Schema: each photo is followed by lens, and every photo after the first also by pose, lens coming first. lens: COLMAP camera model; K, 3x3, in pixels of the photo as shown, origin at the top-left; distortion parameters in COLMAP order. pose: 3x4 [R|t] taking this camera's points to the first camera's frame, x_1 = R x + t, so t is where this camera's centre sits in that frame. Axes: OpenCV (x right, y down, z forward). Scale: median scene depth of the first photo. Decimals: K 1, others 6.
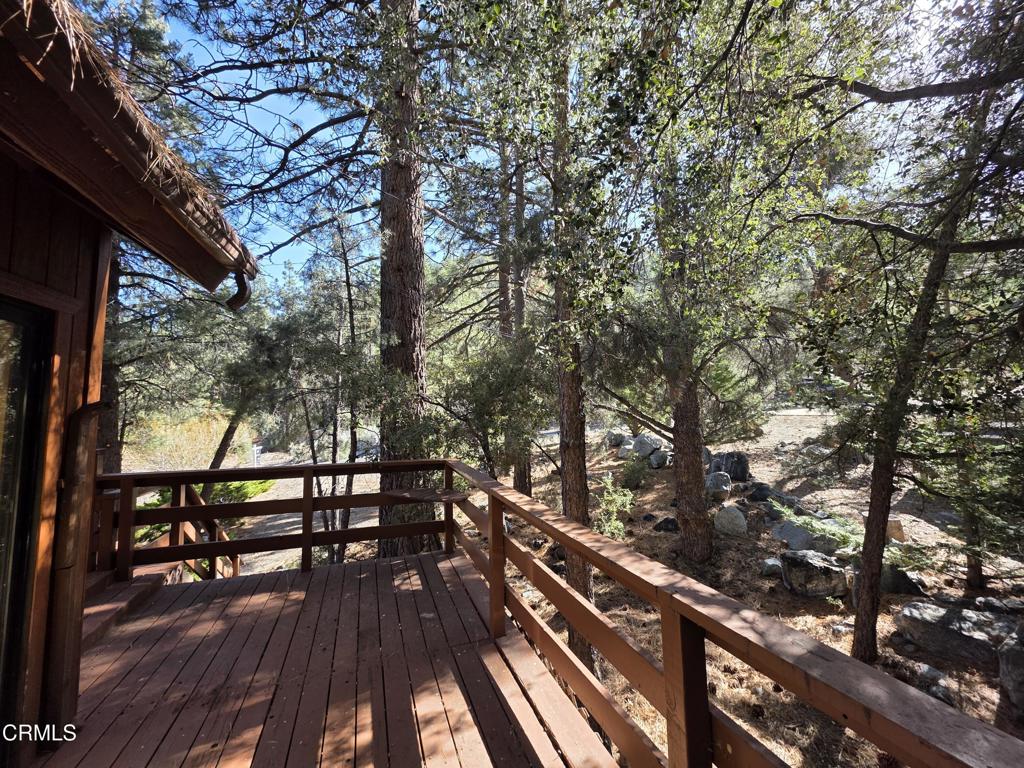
lens RADIAL K [[408.9, 0, 511.3], [0, 408.9, 381.6], [0, 0, 1]] dist [0.004075, 0.000094]
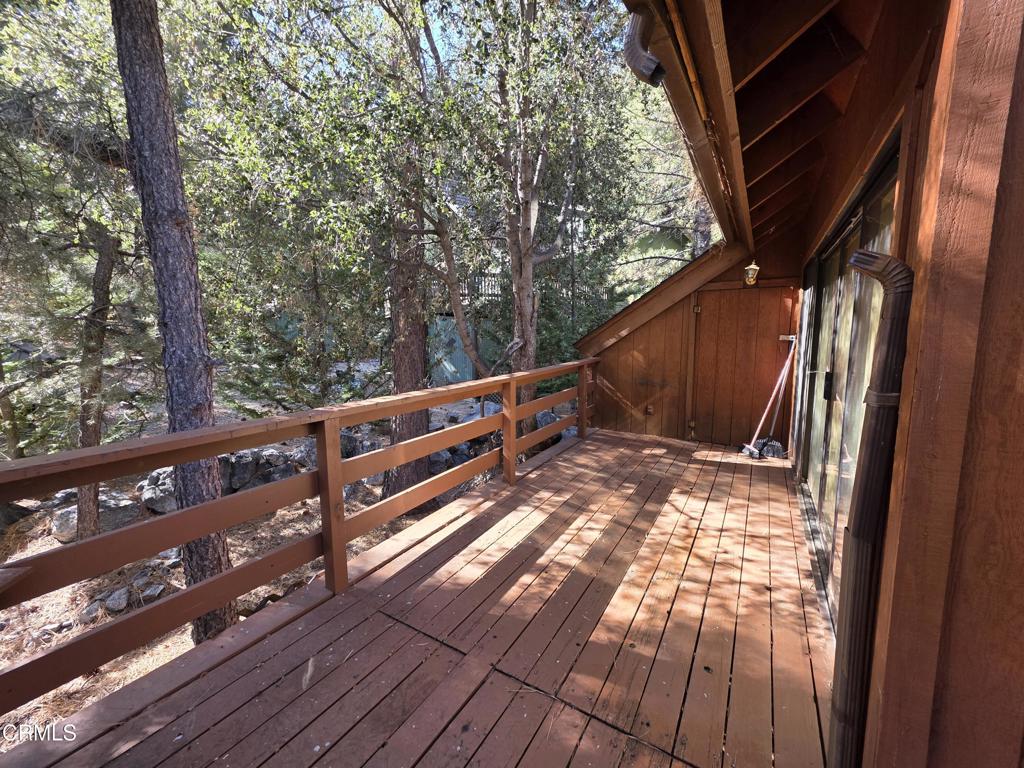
lens RADIAL K [[408.9, 0, 511.0], [0, 408.9, 383.6], [0, 0, 1]] dist [0.004075, 0.000094]
pose [[-0.624687, -0.077080, 0.777062, -1.161627], [-0.048526, 0.997025, 0.059889, 0.213783], [-0.779366, -0.000296, -0.626569, 1.706307]]
